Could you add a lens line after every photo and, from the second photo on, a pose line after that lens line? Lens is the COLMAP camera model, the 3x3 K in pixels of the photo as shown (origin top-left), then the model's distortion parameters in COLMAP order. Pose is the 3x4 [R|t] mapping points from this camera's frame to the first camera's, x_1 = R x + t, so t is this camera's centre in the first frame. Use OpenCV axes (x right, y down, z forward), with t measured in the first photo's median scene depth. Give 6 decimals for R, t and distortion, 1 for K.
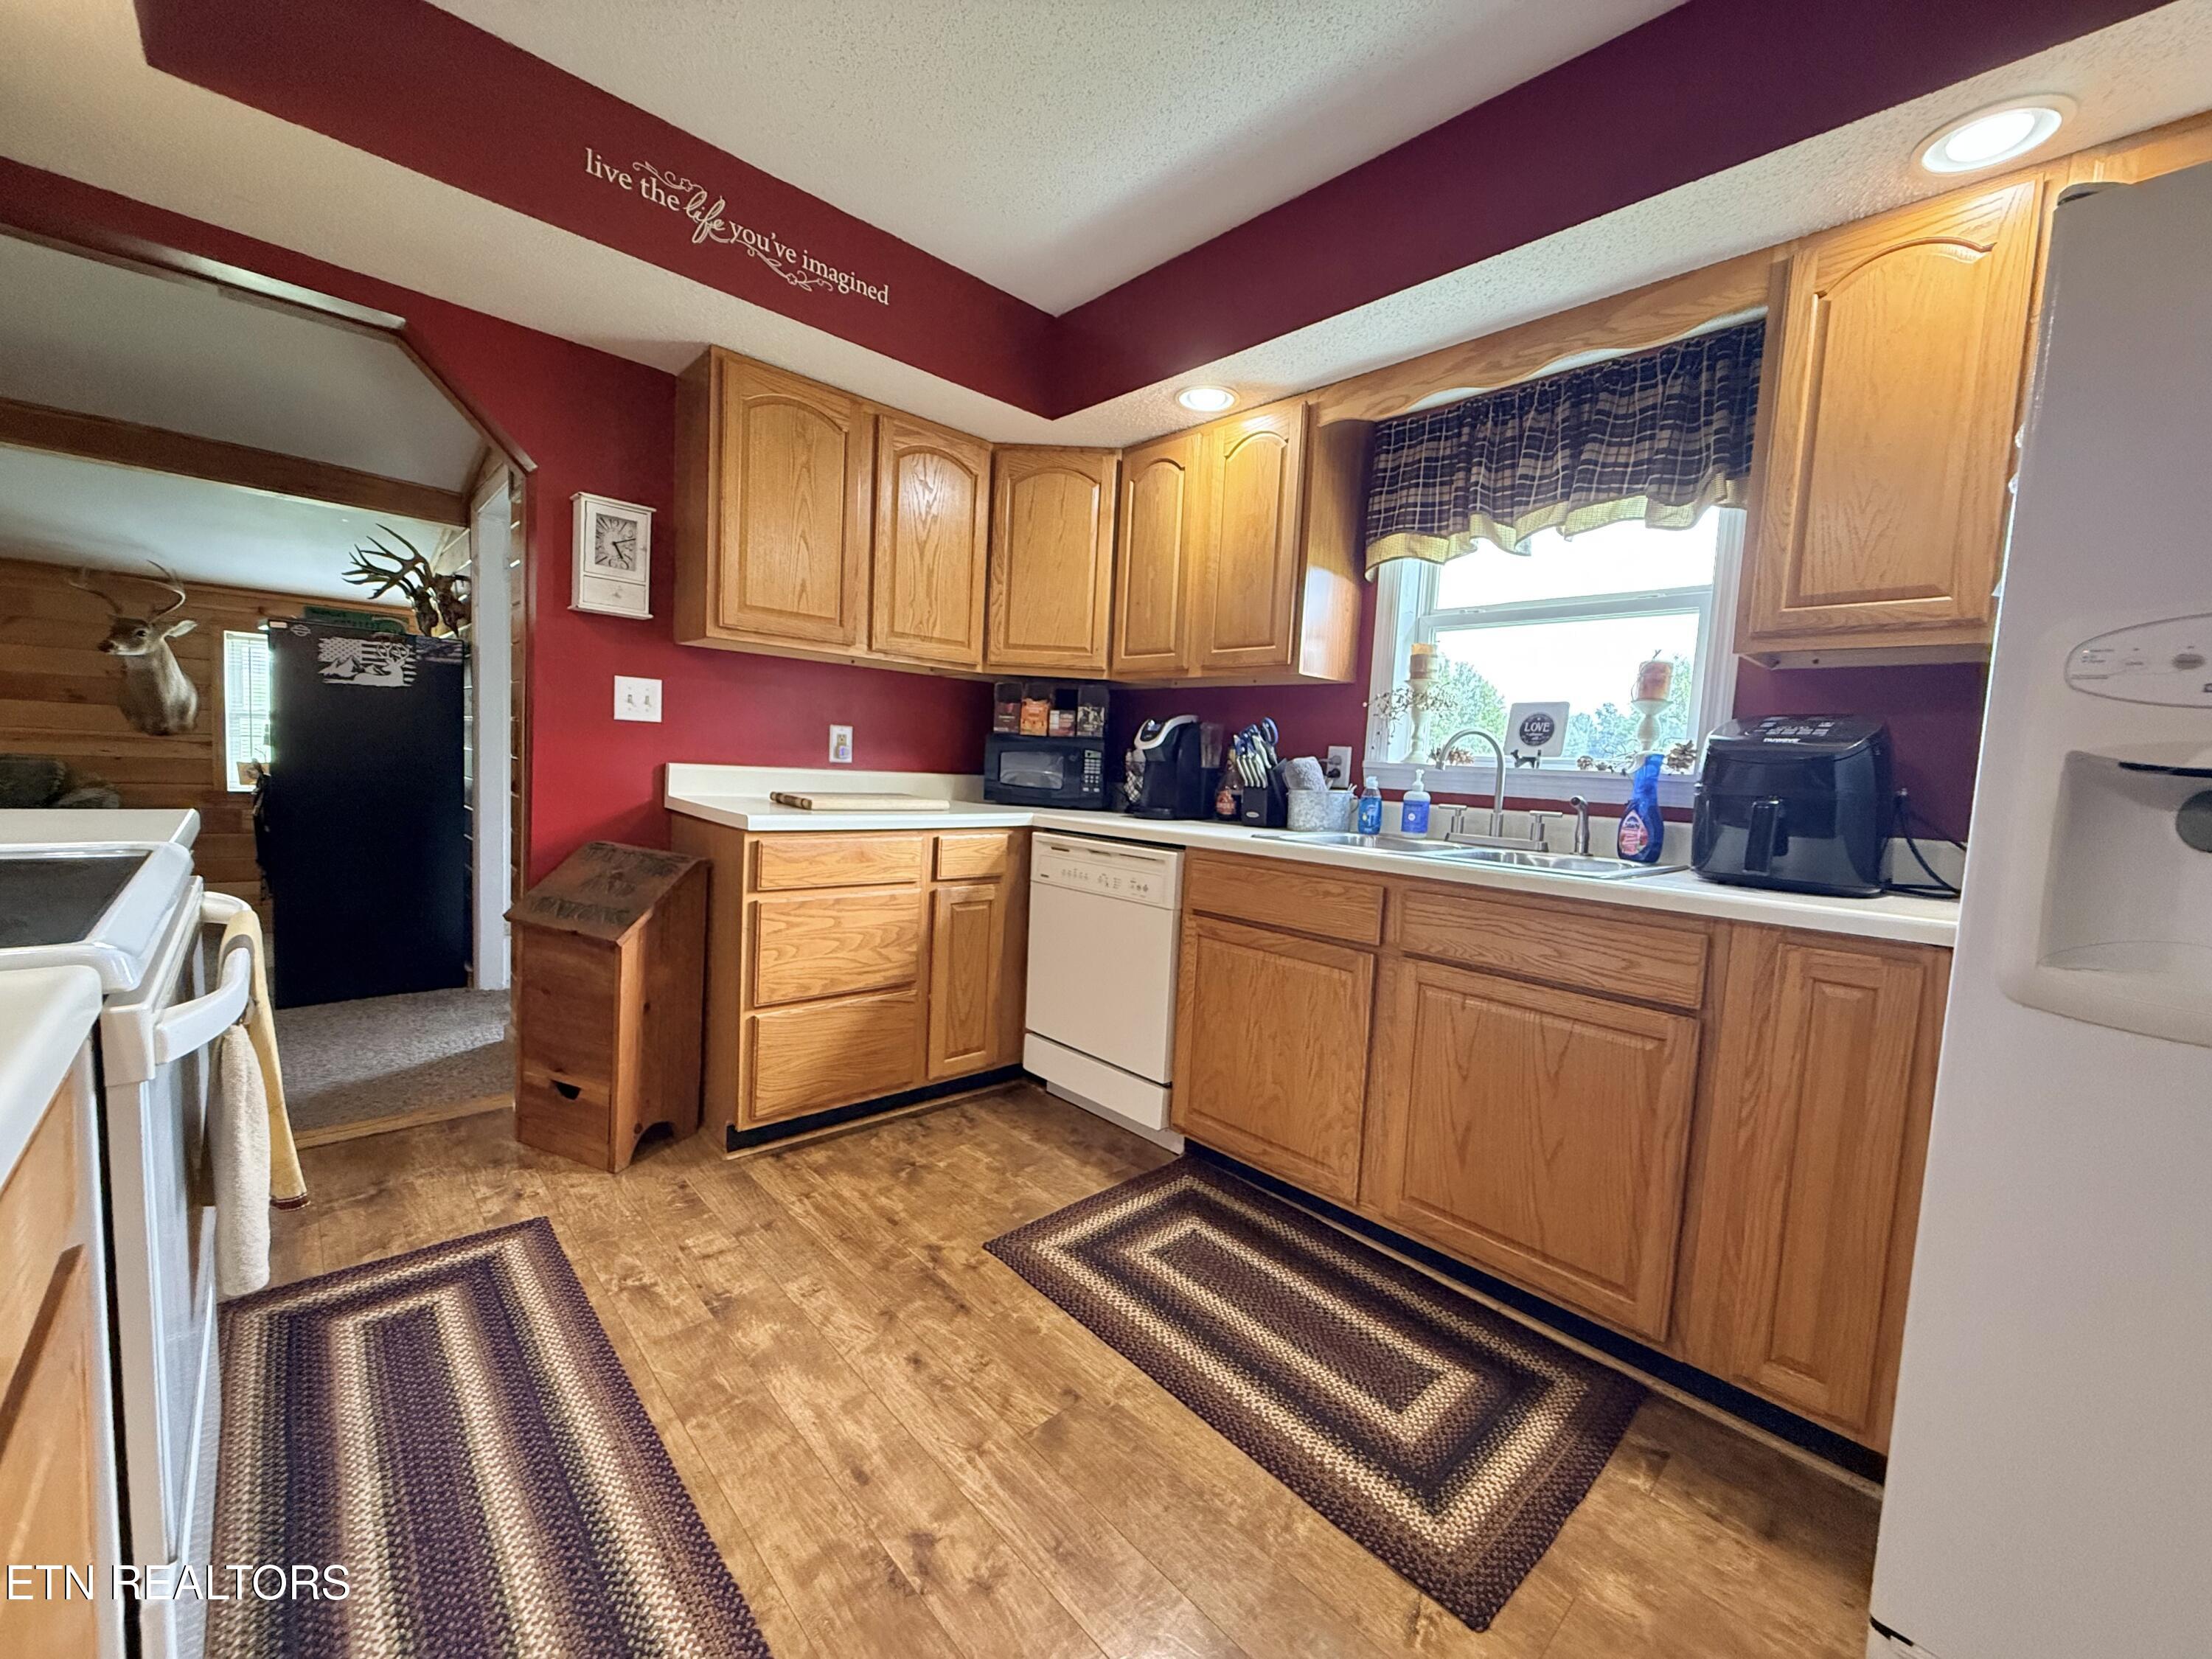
lens RADIAL K [[870.8, 0, 1100.9], [0, 870.8, 832.9], [0, 0, 1]] dist [0.001782, 0.000263]
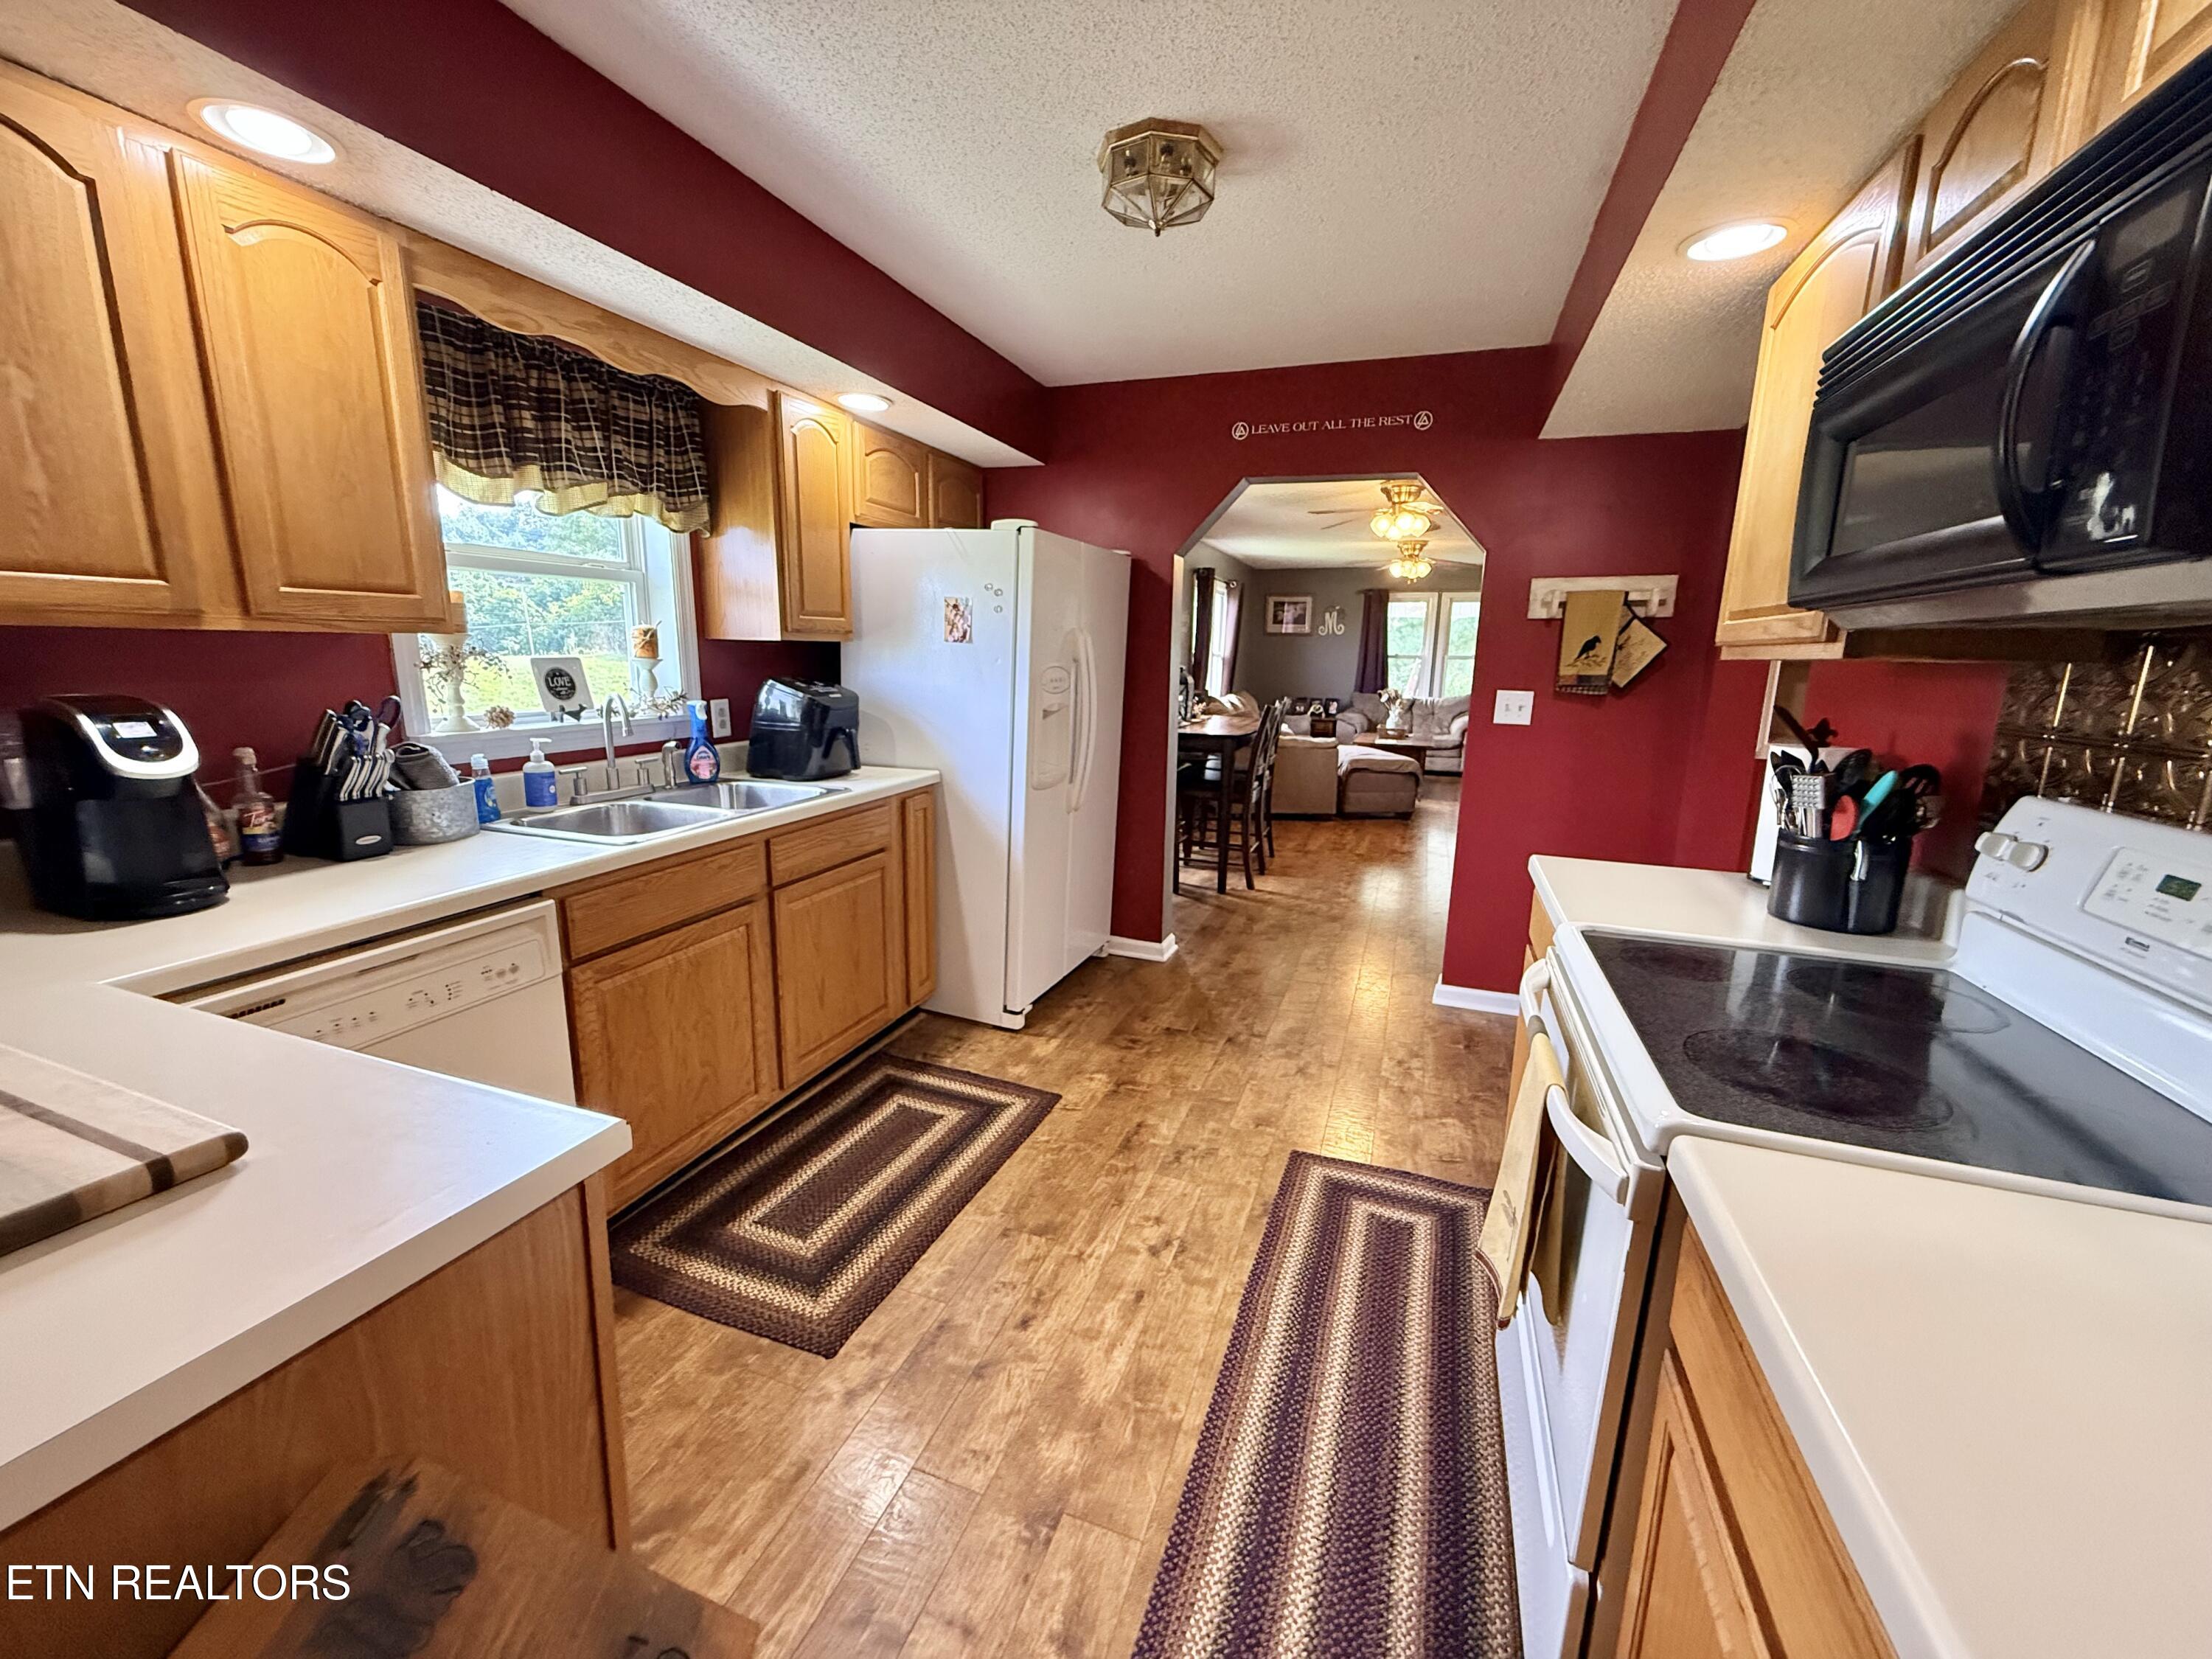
lens RADIAL K [[870.8, 0, 1100.9], [0, 870.8, 832.9], [0, 0, 1]] dist [0.001782, 0.000263]
pose [[-0.436890, -0.243640, 0.865891, -1.016339], [0.038012, 0.956759, 0.288388, -0.308765], [-0.898711, 0.158908, -0.408737, 1.194641]]
